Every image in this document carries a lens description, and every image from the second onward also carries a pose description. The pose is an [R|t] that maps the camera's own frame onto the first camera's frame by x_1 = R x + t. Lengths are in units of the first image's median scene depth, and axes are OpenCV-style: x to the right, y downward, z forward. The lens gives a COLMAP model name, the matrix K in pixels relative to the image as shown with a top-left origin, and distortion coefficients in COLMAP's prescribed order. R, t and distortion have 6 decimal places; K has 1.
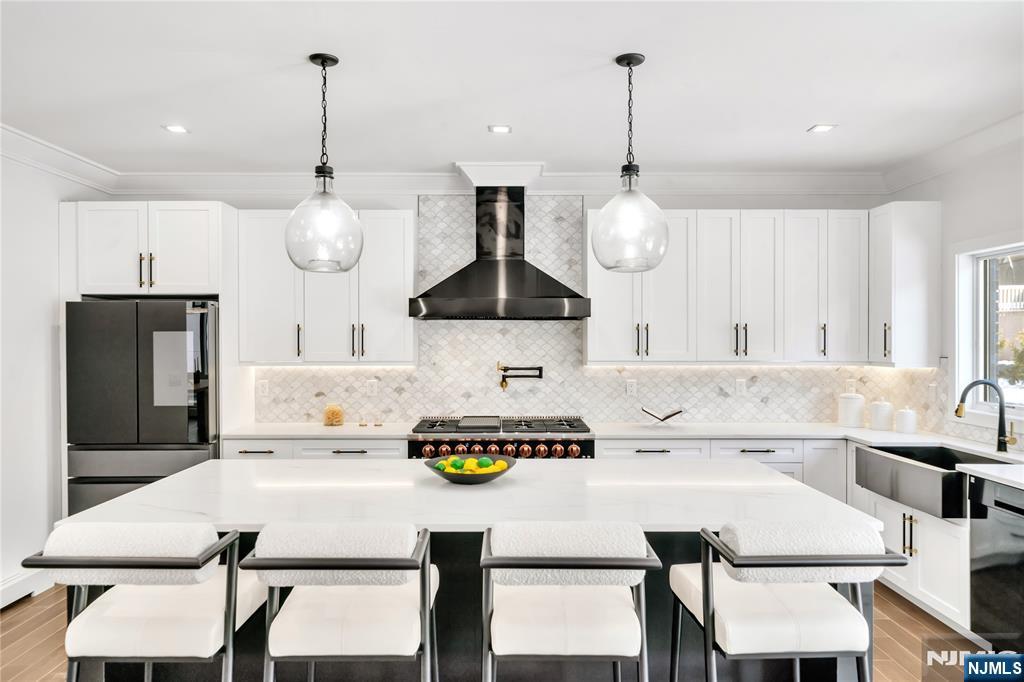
lens RADIAL K [[687.3, 0, 497.1], [0, 687.3, 341.5], [0, 0, 1]] dist [0.000931, -0.000778]
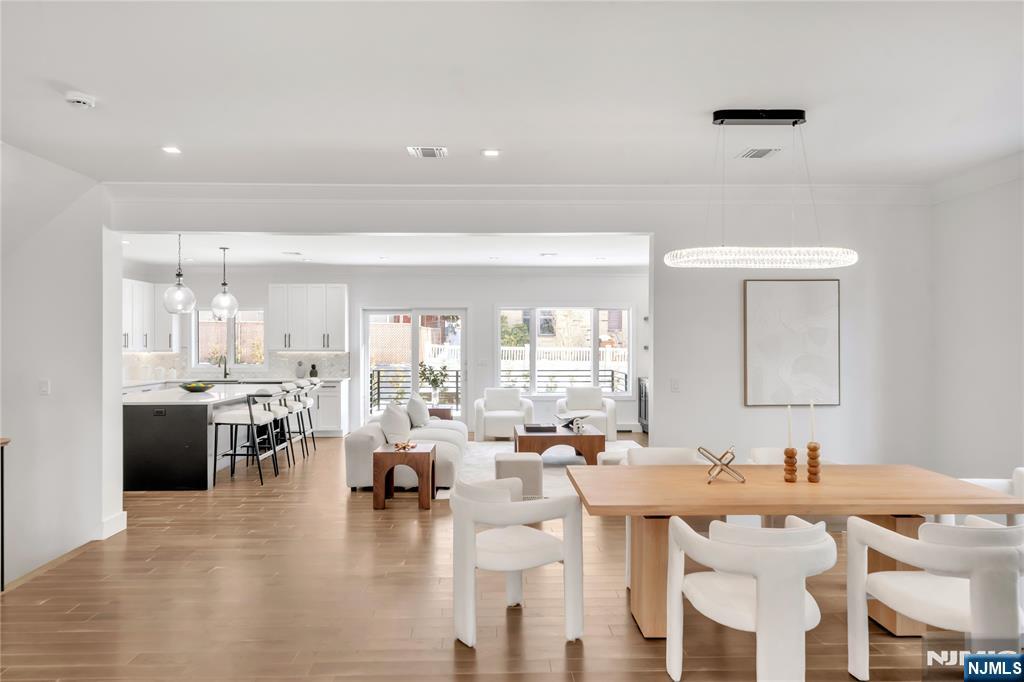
lens RADIAL K [[677.8, 0, 512.0], [0, 677.8, 341.0], [0, 0, 1]] dist [0.003636, 0.002167]
pose [[-0.045466, 0.002147, 0.998964, -1.652575], [0.003506, 0.999992, -0.001990, 0.006785], [-0.998960, 0.003411, -0.045473, -0.077680]]
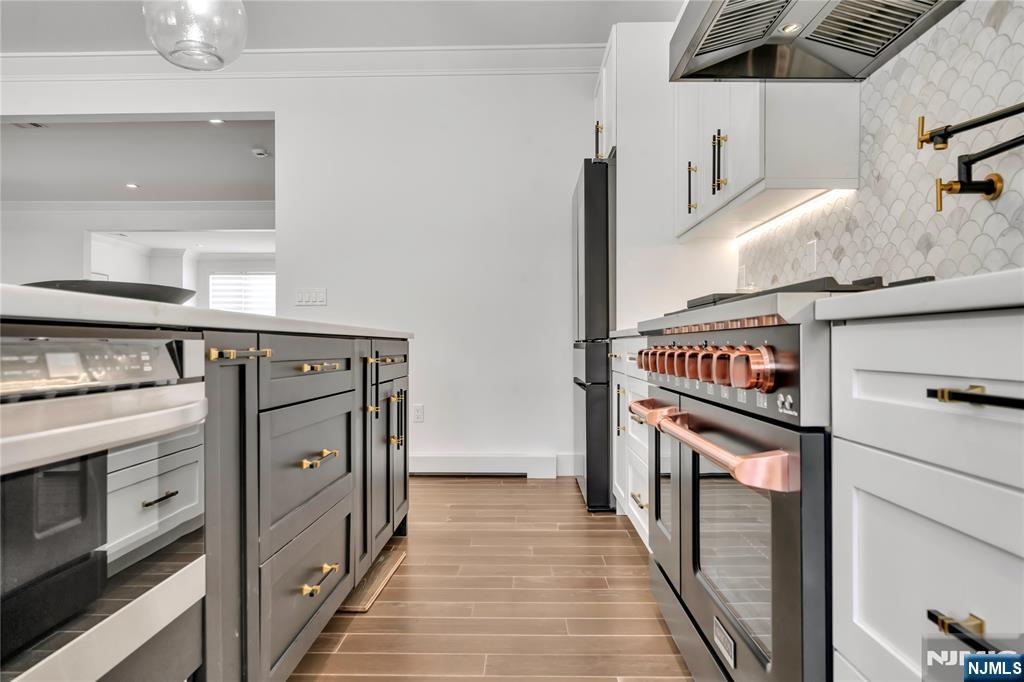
lens RADIAL K [[687.3, 0, 497.1], [0, 687.3, 341.5], [0, 0, 1]] dist [0.000931, -0.000778]
pose [[-0.032398, -0.001042, -0.999474, 0.318597], [0.003662, 0.999993, -0.001162, 0.128878], [0.999468, -0.003698, -0.032394, 0.796692]]
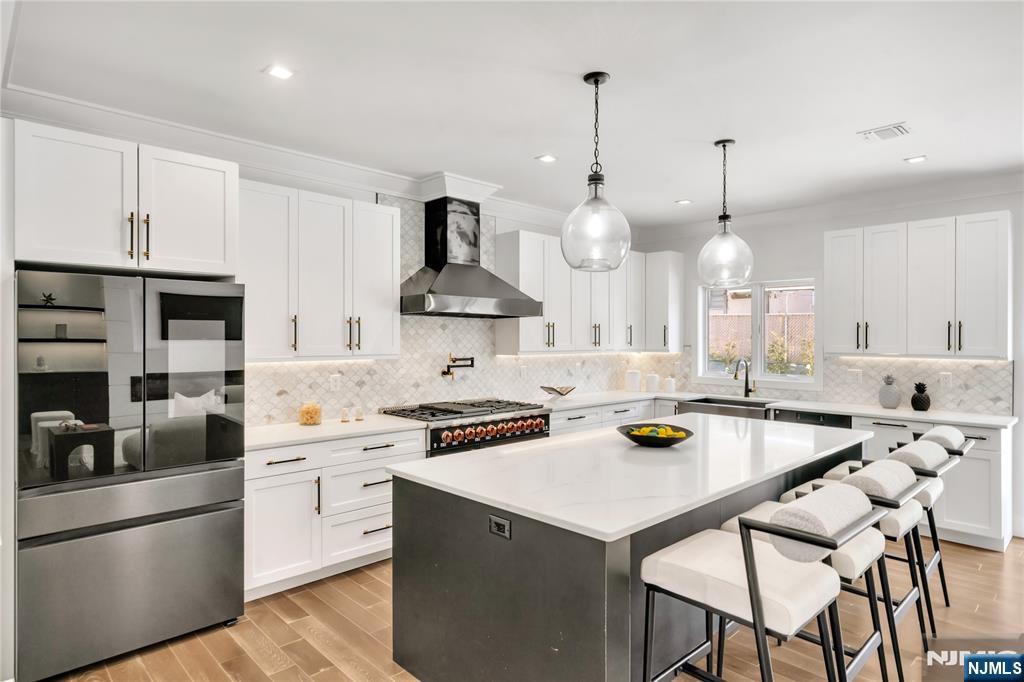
lens RADIAL K [[574.6, 0, 498.1], [0, 574.6, 337.8], [0, 0, 1]] dist [0.003230, 0.000599]
pose [[0.727355, 0.002516, 0.686257, -0.576871], [-0.001370, 0.999997, -0.002214, 0.005407], [-0.686260, 0.000671, 0.727356, 0.253061]]
